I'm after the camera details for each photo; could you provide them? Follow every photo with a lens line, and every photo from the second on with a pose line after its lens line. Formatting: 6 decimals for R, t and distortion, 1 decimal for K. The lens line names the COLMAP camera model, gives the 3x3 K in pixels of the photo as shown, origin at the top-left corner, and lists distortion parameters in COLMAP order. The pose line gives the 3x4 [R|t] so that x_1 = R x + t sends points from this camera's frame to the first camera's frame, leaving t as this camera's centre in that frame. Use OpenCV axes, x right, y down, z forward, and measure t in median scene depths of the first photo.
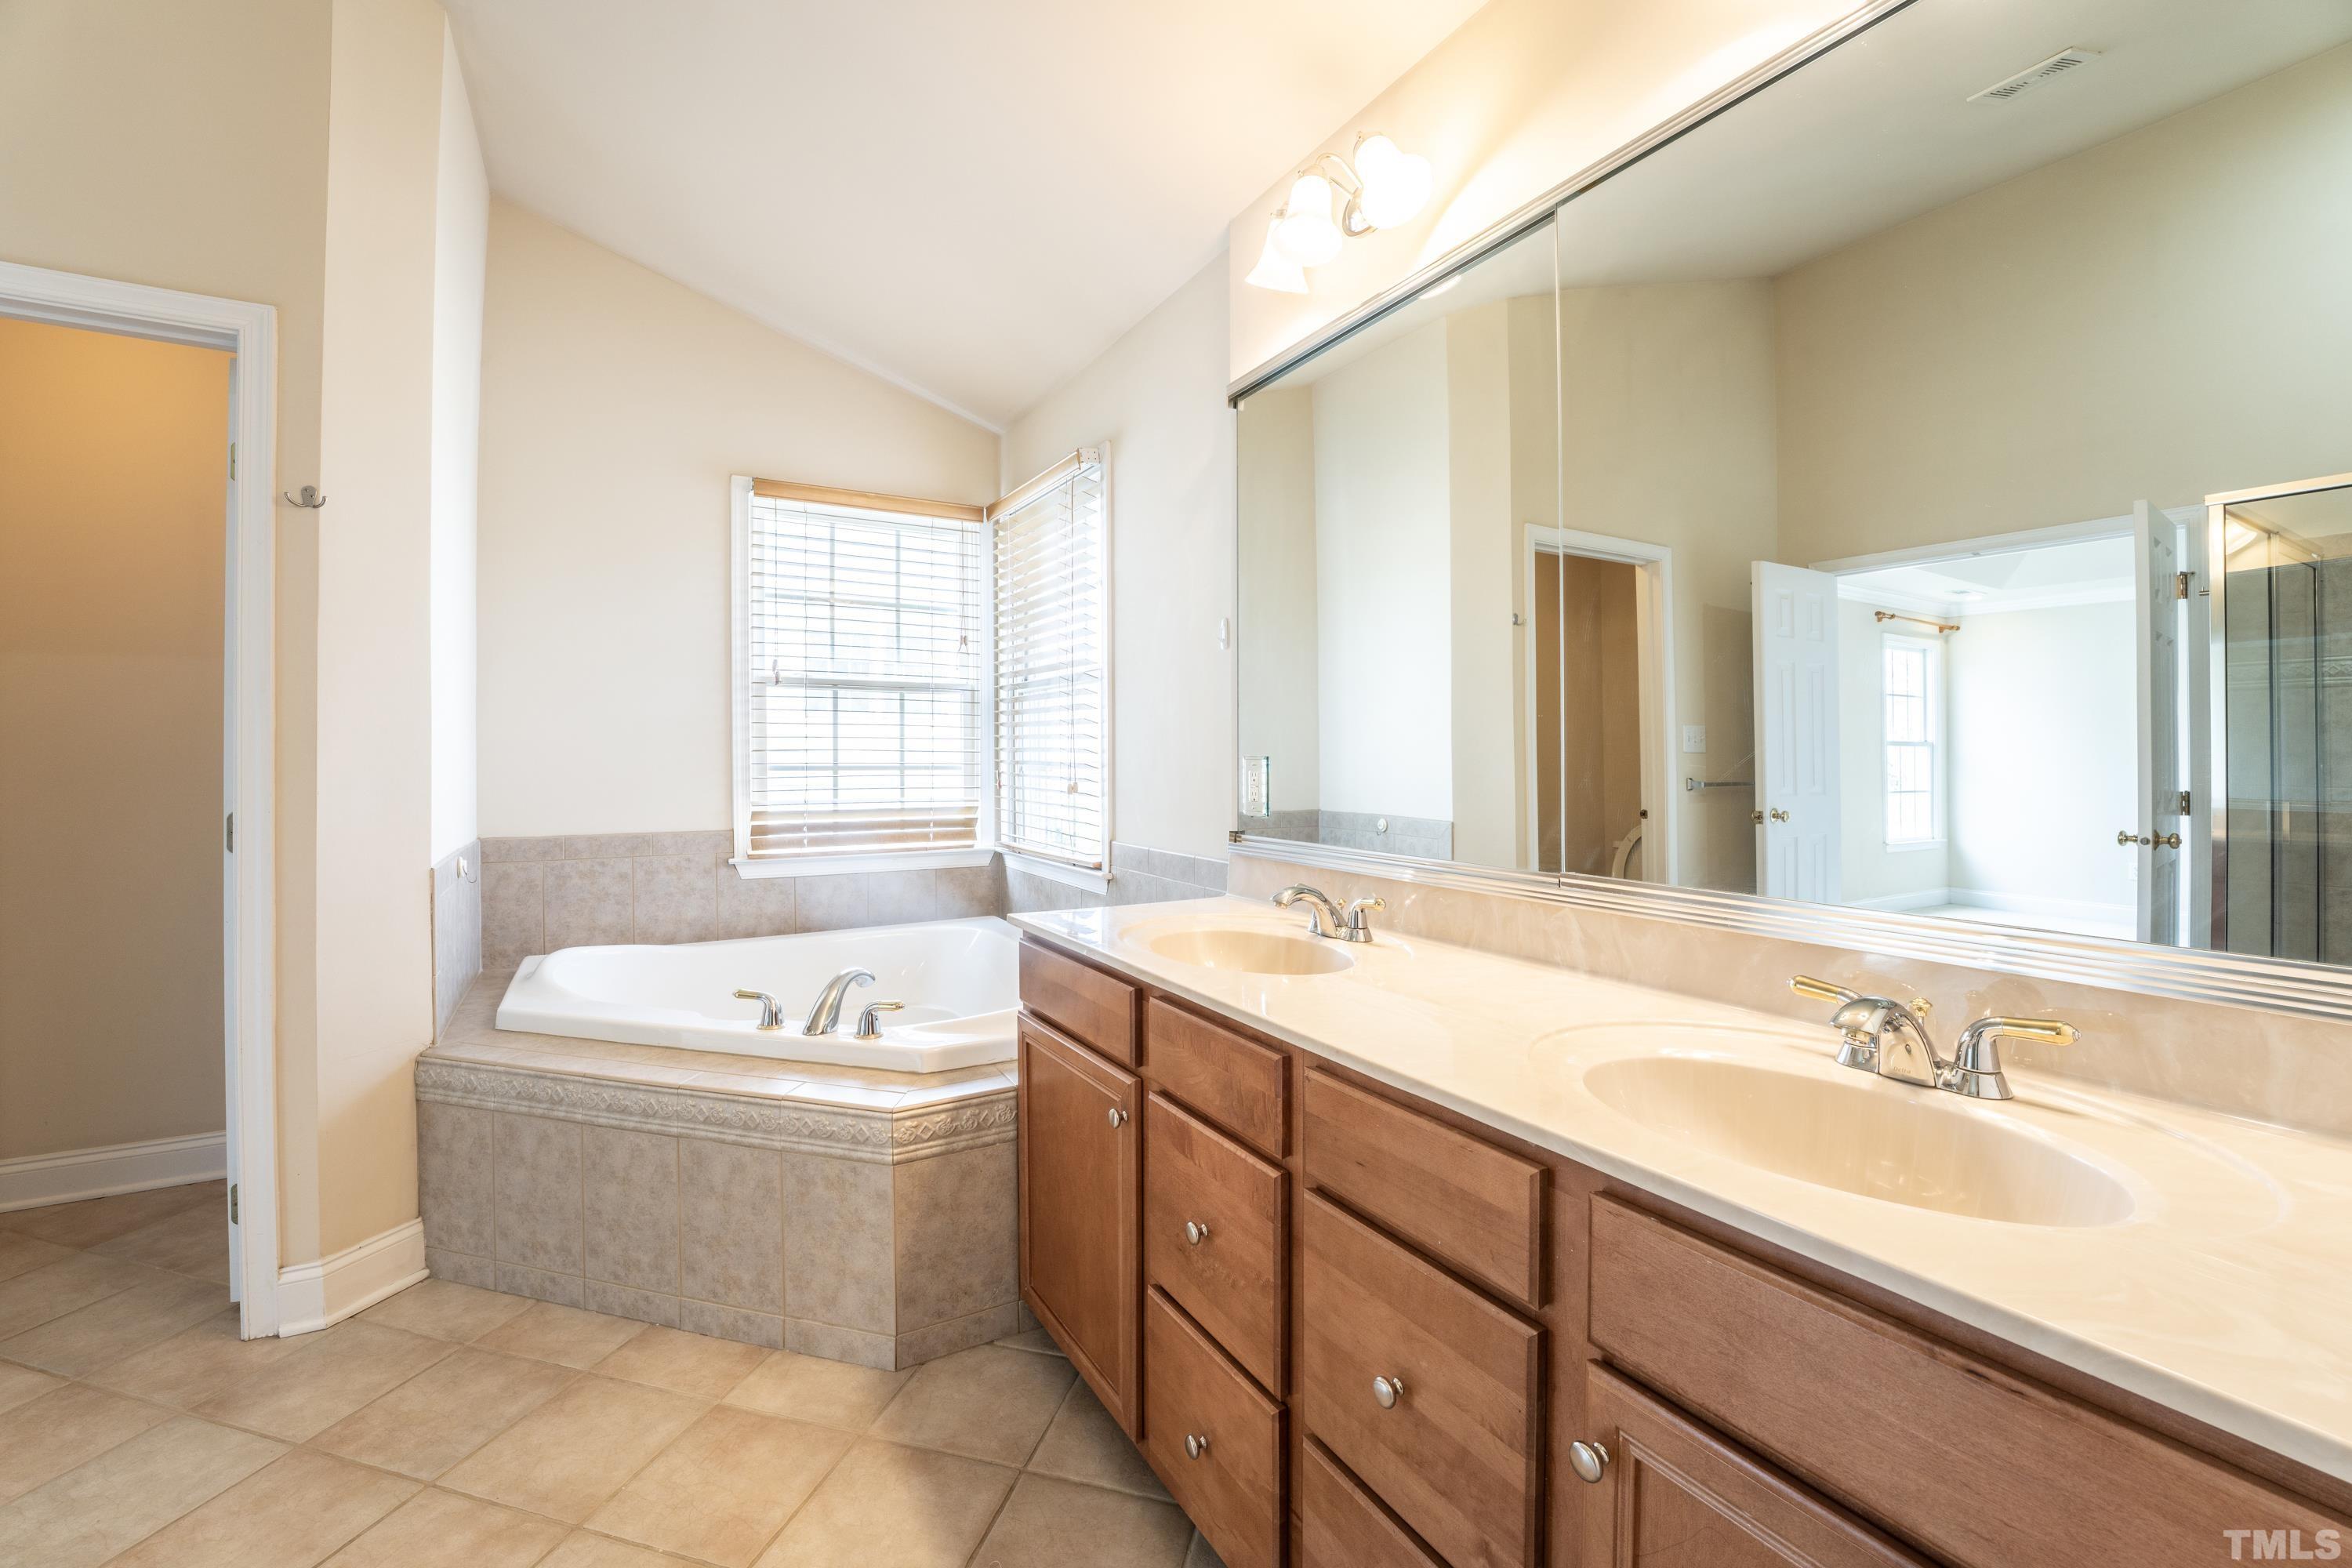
lens RADIAL K [[967.2, 0, 1182.8], [0, 967.2, 777.8], [0, 0, 1]] dist [-0.027765, 0.003530]
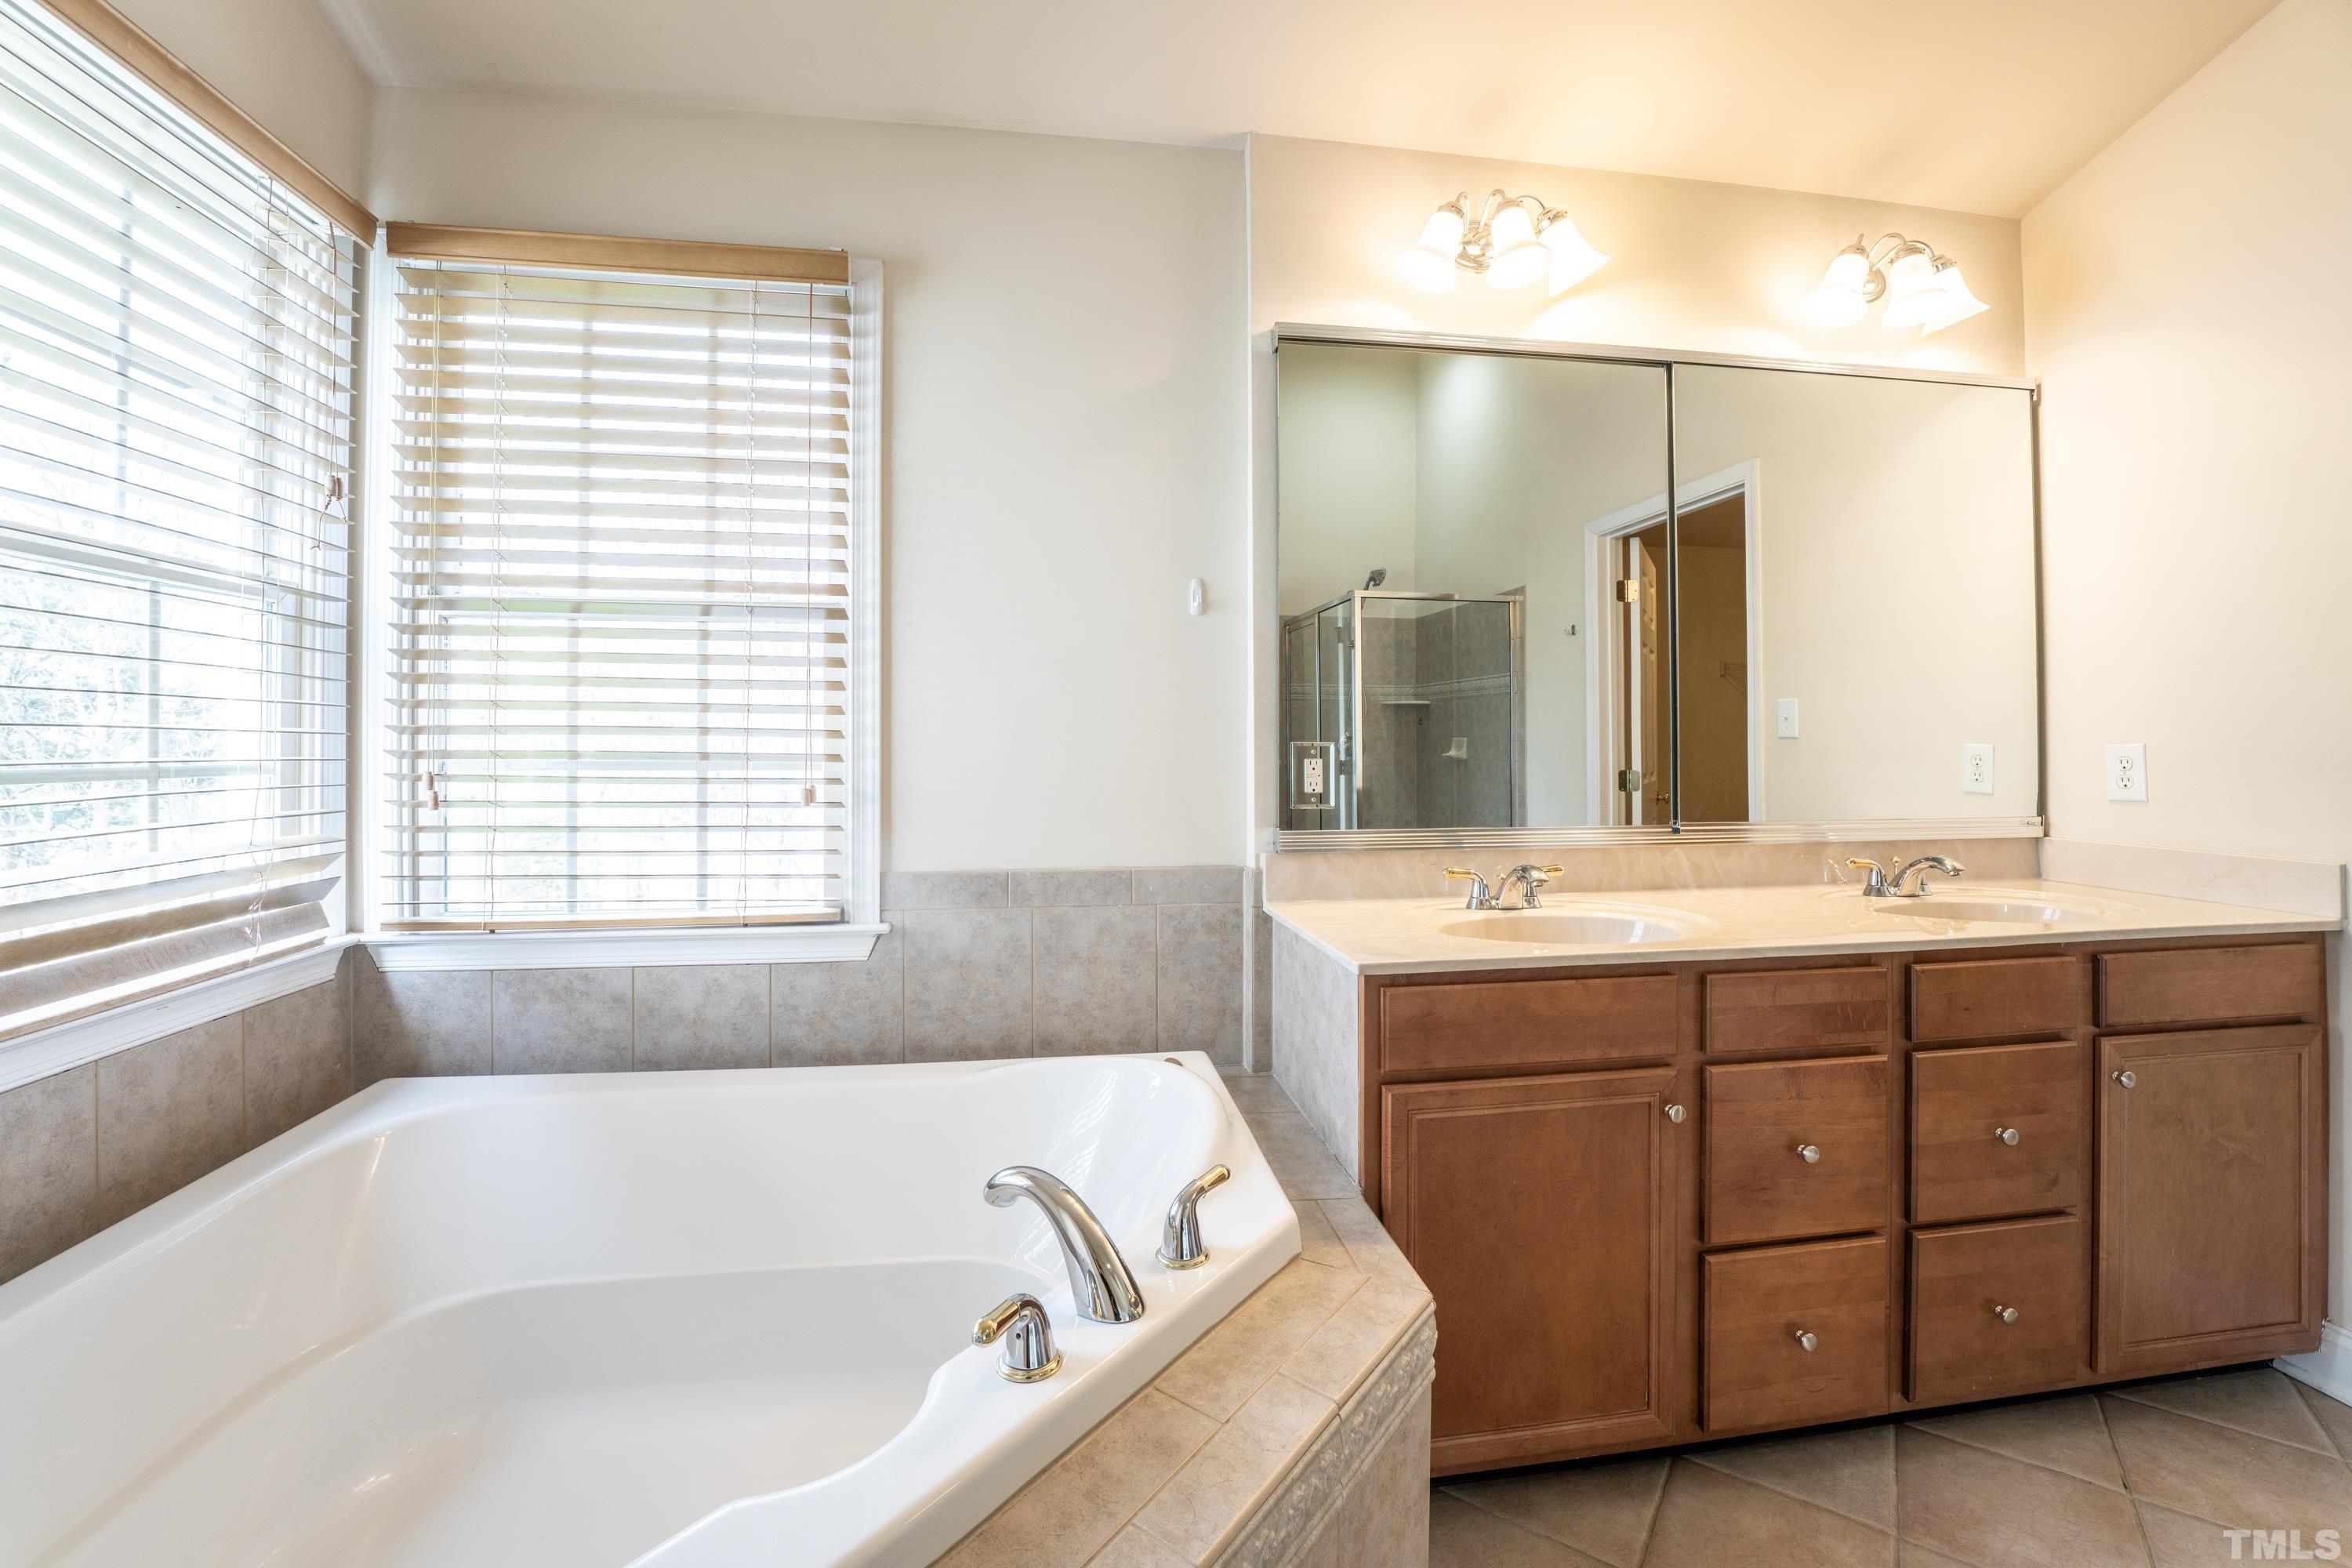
lens RADIAL K [[967.2, 0, 1192.3], [0, 967.2, 731.7], [0, 0, 1]] dist [-0.027765, 0.003530]
pose [[0.365544, 0.005570, 0.930778, -0.587866], [0.020189, 0.999699, -0.013911, -0.016279], [-0.930575, 0.023877, 0.365321, 0.553272]]
